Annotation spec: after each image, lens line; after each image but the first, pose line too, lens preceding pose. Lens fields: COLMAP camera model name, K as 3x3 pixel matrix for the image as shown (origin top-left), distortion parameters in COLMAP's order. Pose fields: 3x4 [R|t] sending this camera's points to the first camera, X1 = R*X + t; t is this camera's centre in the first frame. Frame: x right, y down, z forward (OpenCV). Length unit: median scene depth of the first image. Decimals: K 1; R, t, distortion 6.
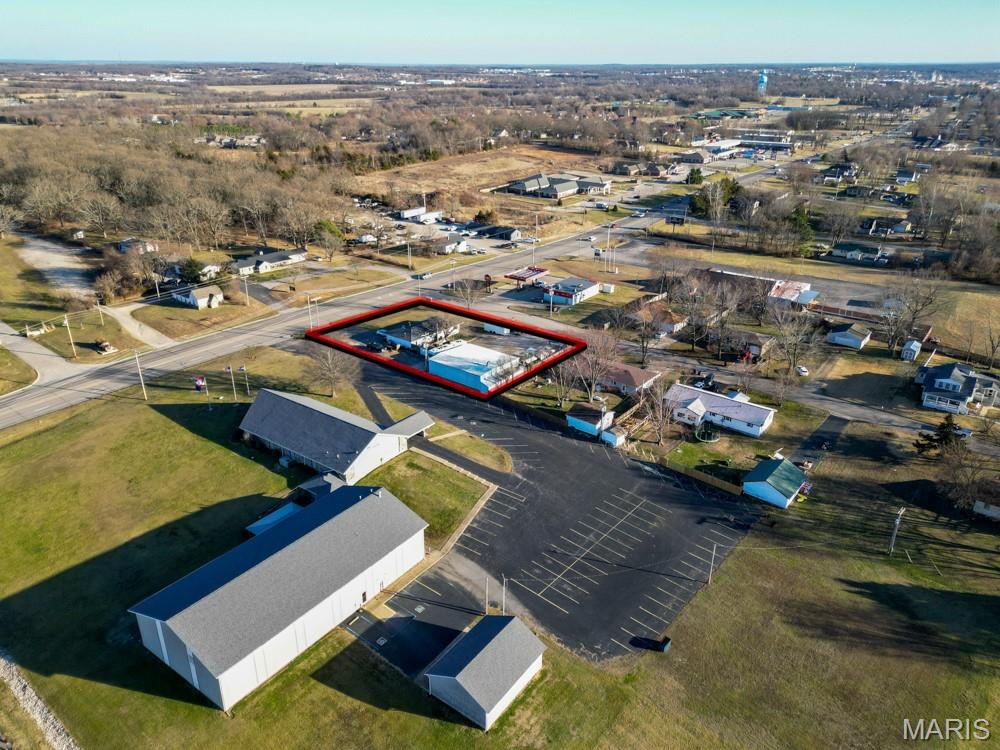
lens RADIAL K [[726.7, 0, 501.9], [0, 726.7, 391.7], [0, 0, 1]] dist [0.057142, -0.050684]
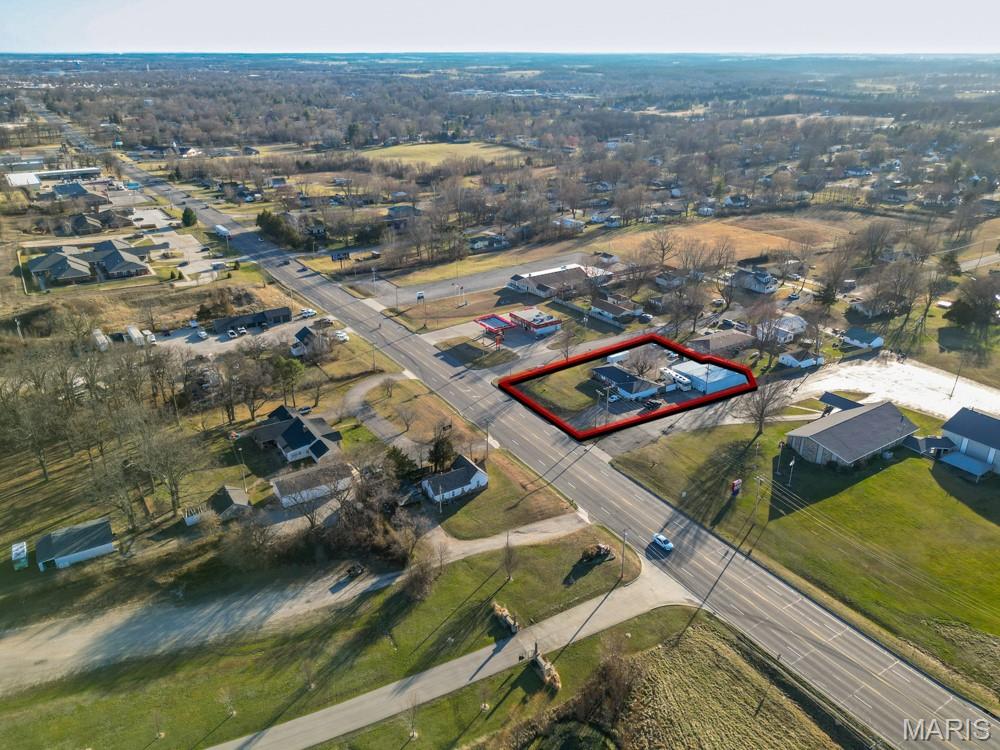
lens RADIAL K [[726.7, 0, 501.9], [0, 726.7, 391.7], [0, 0, 1]] dist [0.057142, -0.050684]
pose [[0.333641, -0.402386, 0.852508, -0.966146], [0.396897, 0.880228, 0.260139, -0.371946], [-0.855077, 0.251564, 0.453385, 0.592274]]
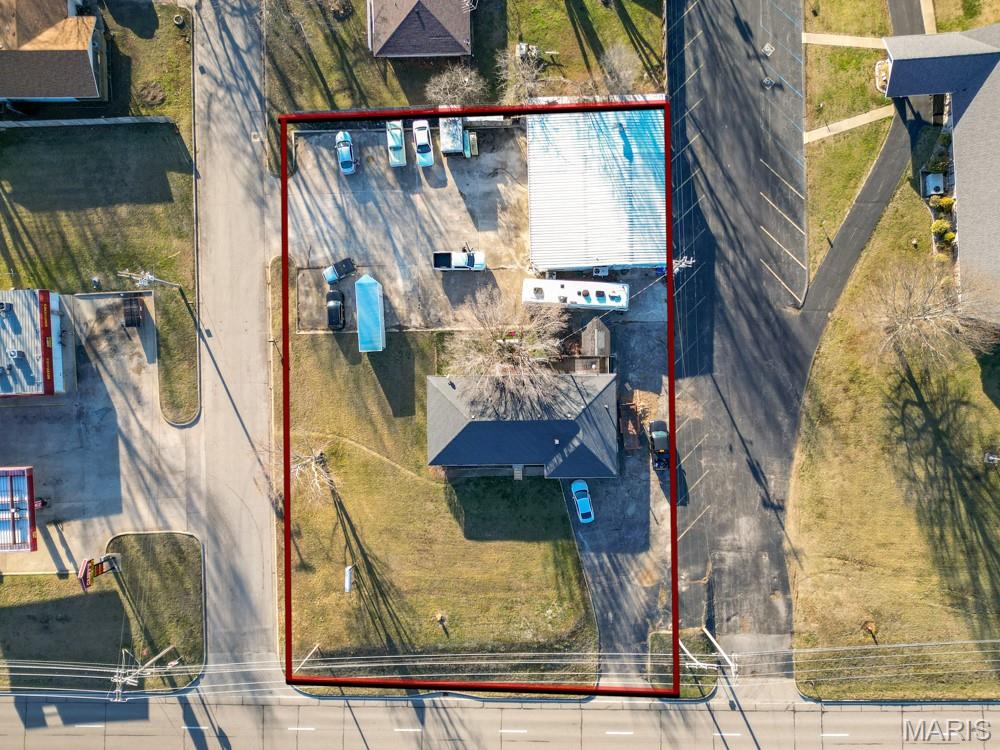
lens RADIAL K [[726.7, 0, 501.9], [0, 726.7, 391.7], [0, 0, 1]] dist [0.057142, -0.050684]
pose [[-0.631955, -0.774988, -0.005181, -0.074857], [0.318302, -0.265640, 0.910010, -0.394980], [-0.706623, 0.573436, 0.414553, 0.734881]]
